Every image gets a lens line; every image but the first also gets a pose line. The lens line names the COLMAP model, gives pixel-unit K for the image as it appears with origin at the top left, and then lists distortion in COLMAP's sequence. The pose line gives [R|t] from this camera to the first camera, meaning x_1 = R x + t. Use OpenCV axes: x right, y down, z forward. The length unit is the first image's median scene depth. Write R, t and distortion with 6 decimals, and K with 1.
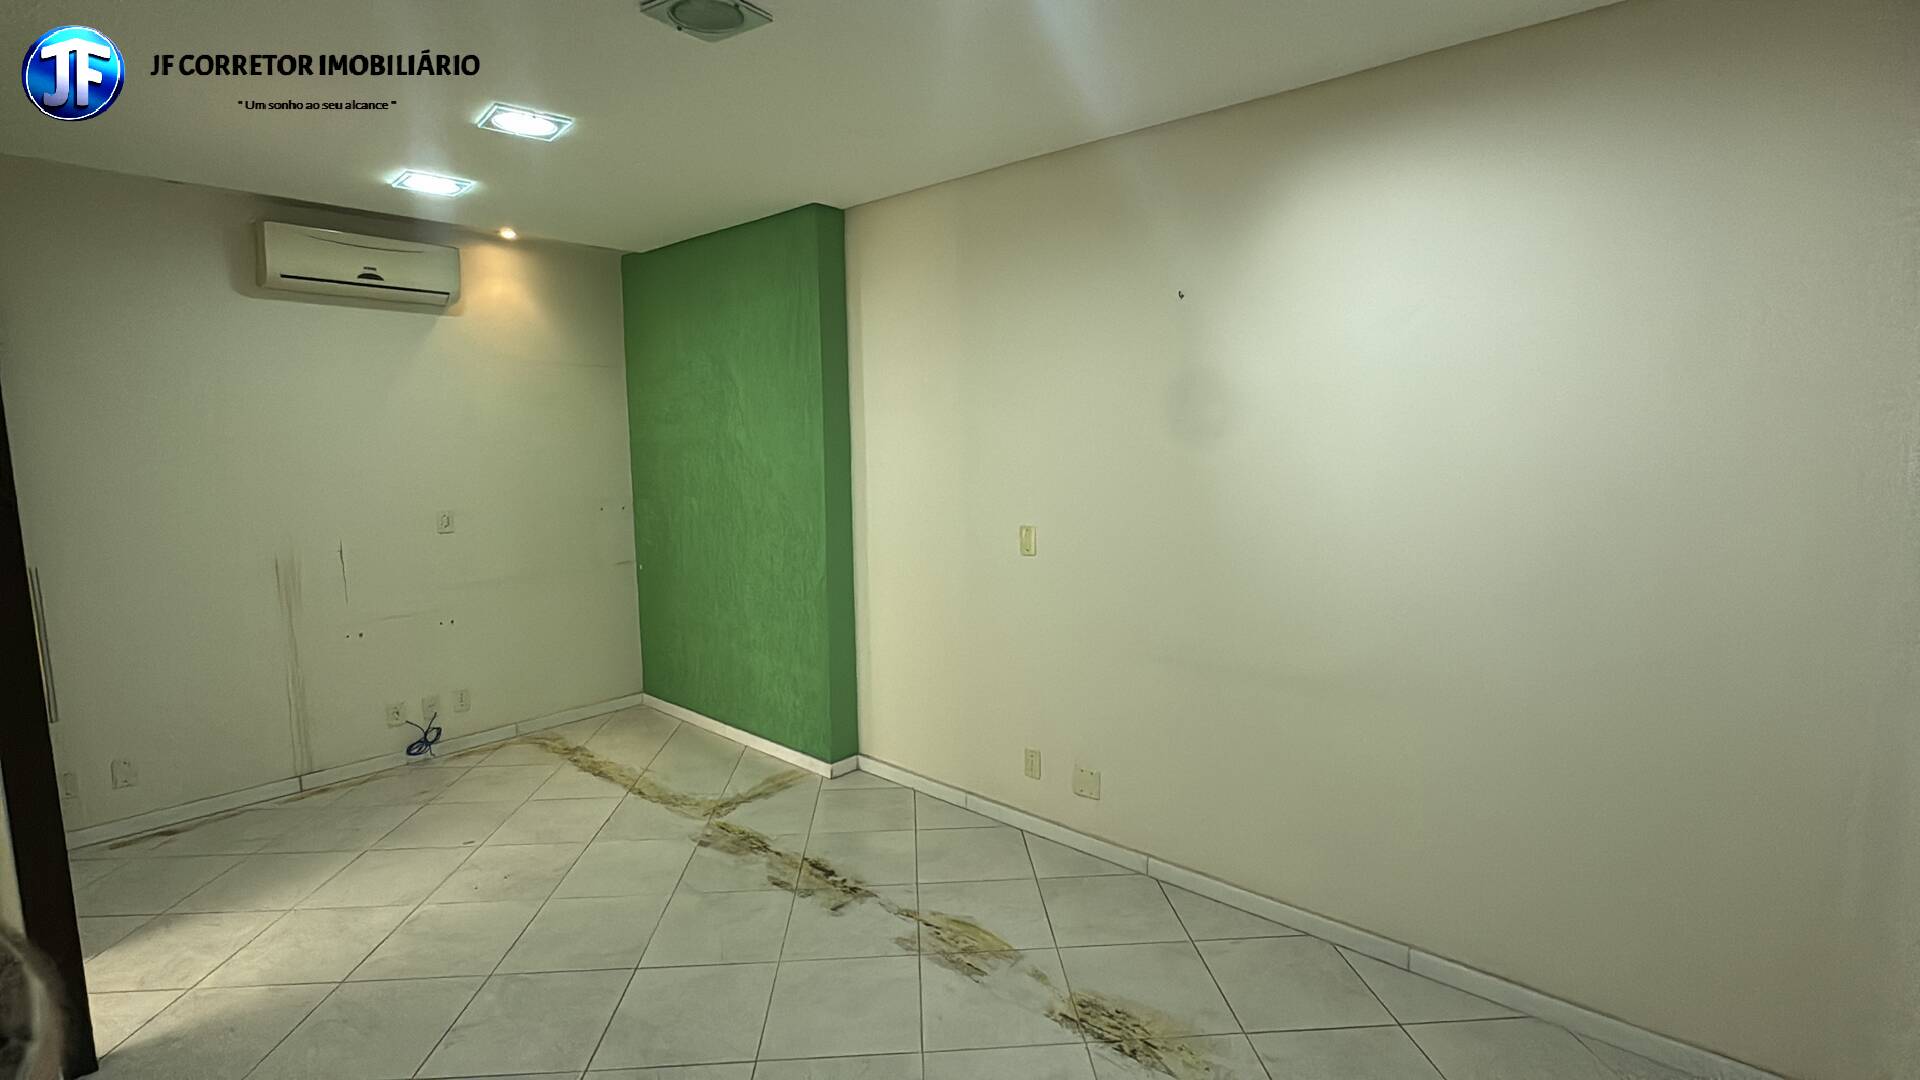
lens RADIAL K [[878.1, 0, 960.0], [0, 878.1, 540.0], [0, 0, 1]] dist [0.003162, 0.000410]
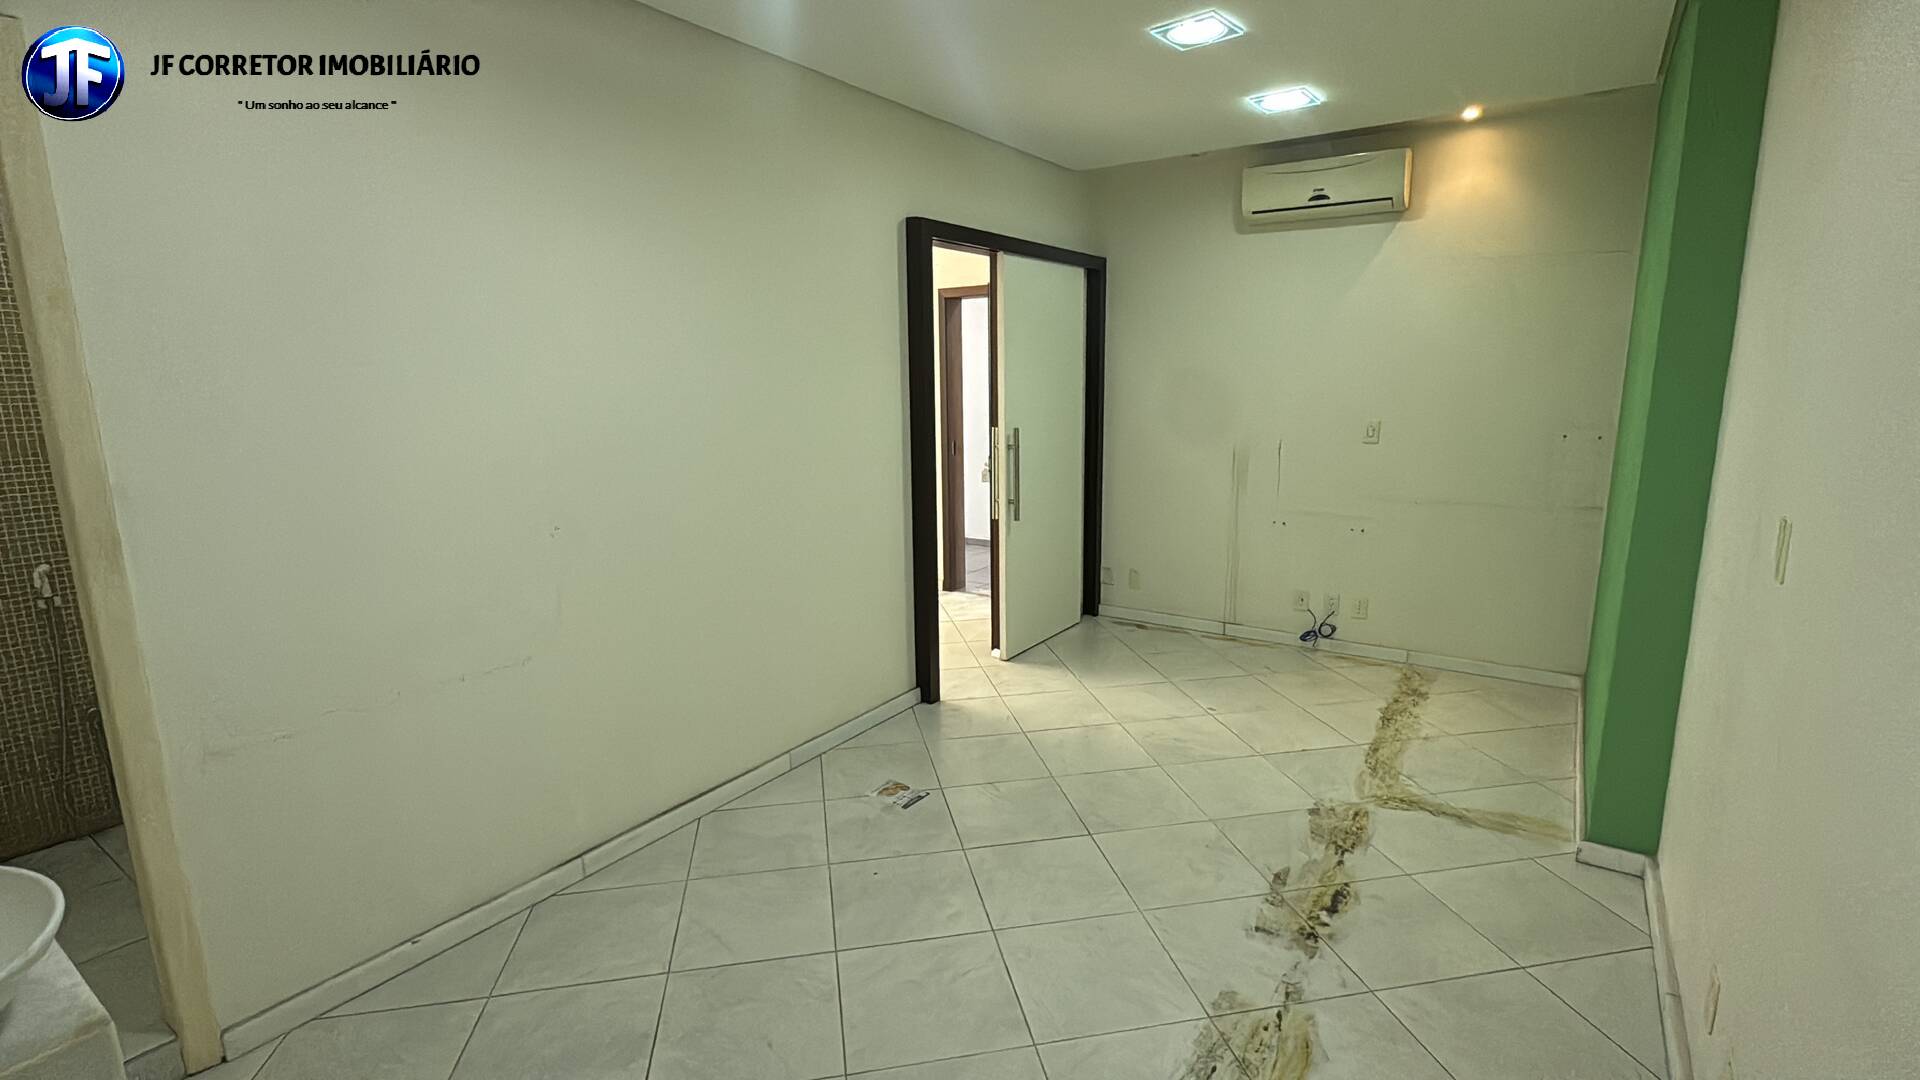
lens RADIAL K [[878.1, 0, 960.0], [0, 878.1, 540.0], [0, 0, 1]] dist [0.003162, 0.000410]
pose [[0.124682, 0.195629, -0.972720, 0.405375], [-0.110565, 0.977003, 0.182319, -0.035112], [0.986017, 0.084817, 0.143445, 0.437617]]
